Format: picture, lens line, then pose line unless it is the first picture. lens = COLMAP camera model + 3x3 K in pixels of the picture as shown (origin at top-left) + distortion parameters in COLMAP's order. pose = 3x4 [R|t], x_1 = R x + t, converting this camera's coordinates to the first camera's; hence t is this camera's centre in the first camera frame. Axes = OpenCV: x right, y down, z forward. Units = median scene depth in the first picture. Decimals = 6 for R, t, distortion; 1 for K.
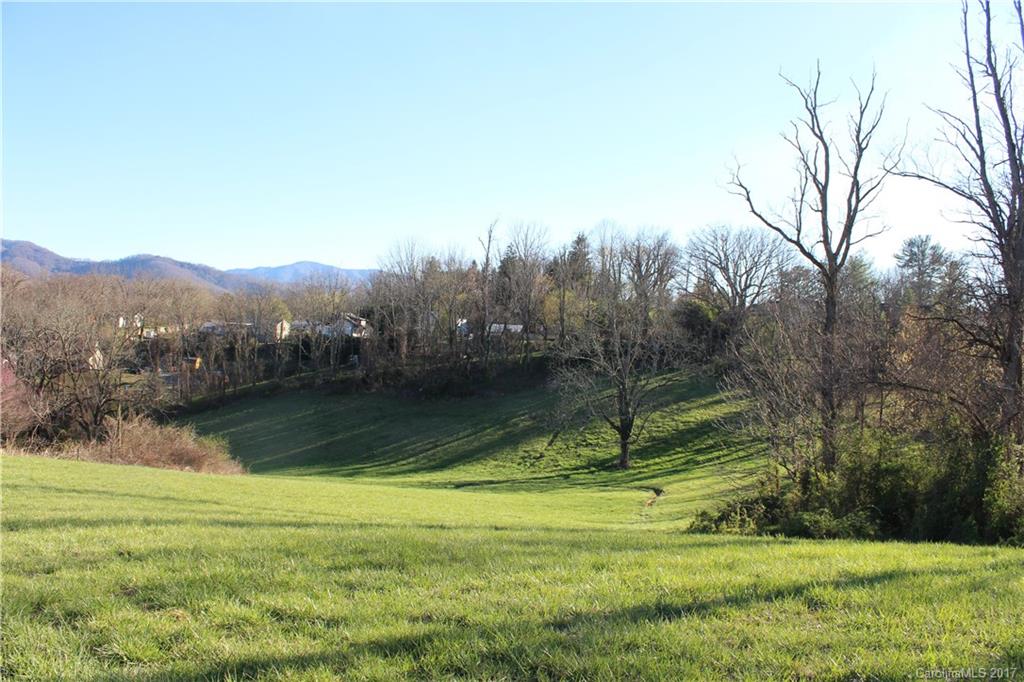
lens RADIAL K [[844.5, 0, 517.3], [0, 844.5, 352.3], [0, 0, 1]] dist [-0.187822, 0.173732]
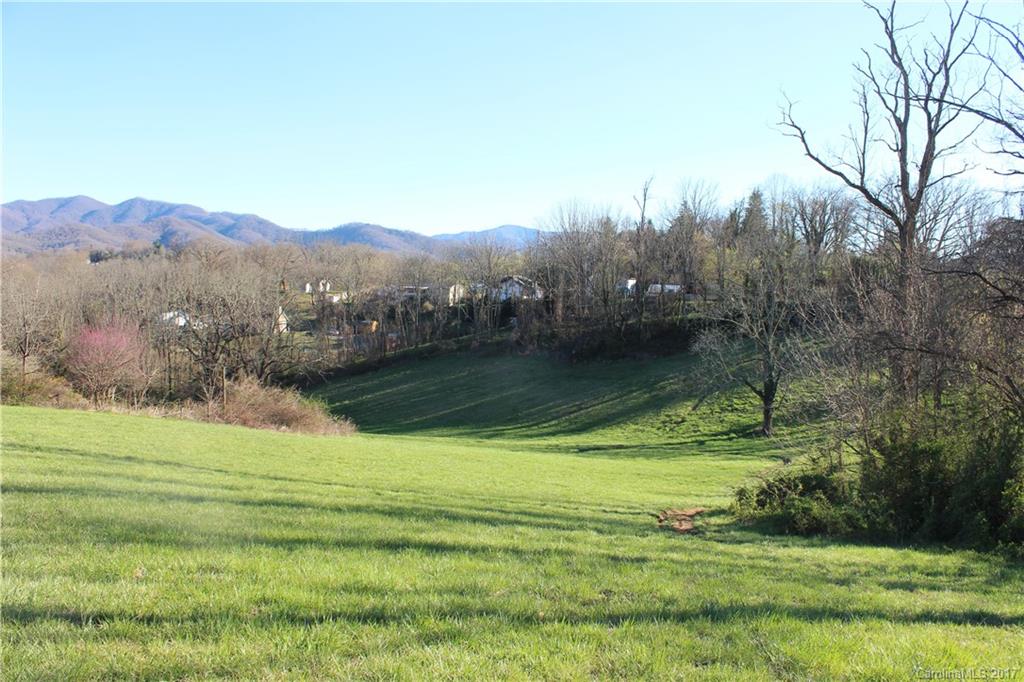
lens RADIAL K [[844.5, 0, 517.3], [0, 844.5, 352.3], [0, 0, 1]] dist [-0.187822, 0.173732]
pose [[0.971338, 0.002688, -0.237687, 0.067403], [0.008225, 0.998957, 0.044907, -0.000229], [0.237560, -0.045575, 0.970303, 0.023041]]
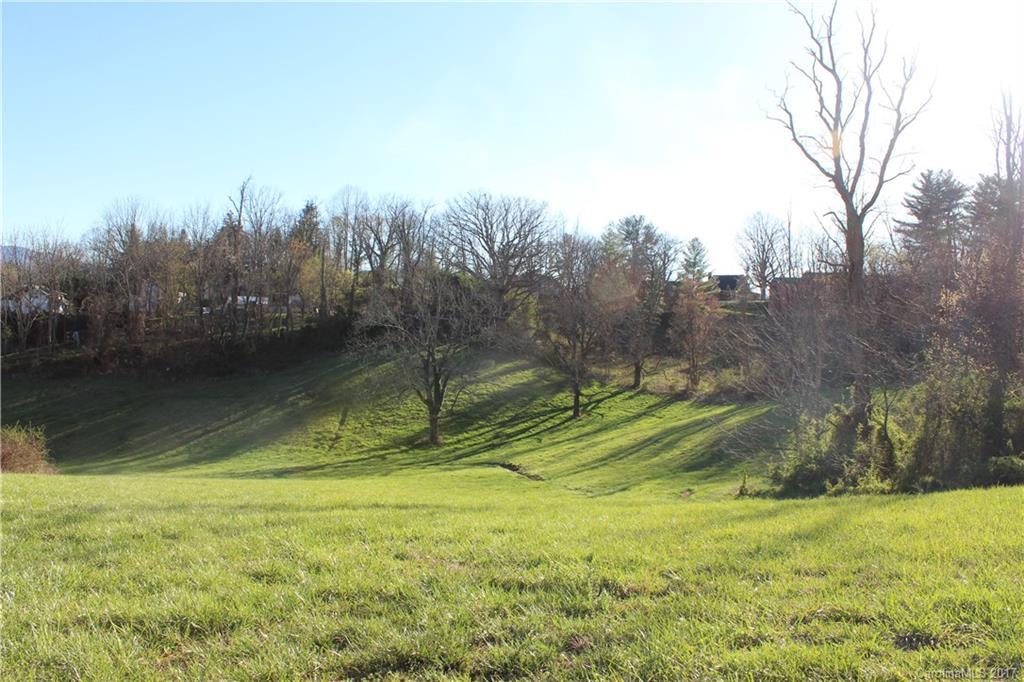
lens RADIAL K [[844.5, 0, 517.3], [0, 844.5, 352.3], [0, 0, 1]] dist [-0.187822, 0.173732]
pose [[0.925228, -0.018875, 0.378941, -0.120903], [0.010844, 0.999669, 0.023316, 0.013572], [-0.379256, -0.017463, 0.925127, 0.098901]]
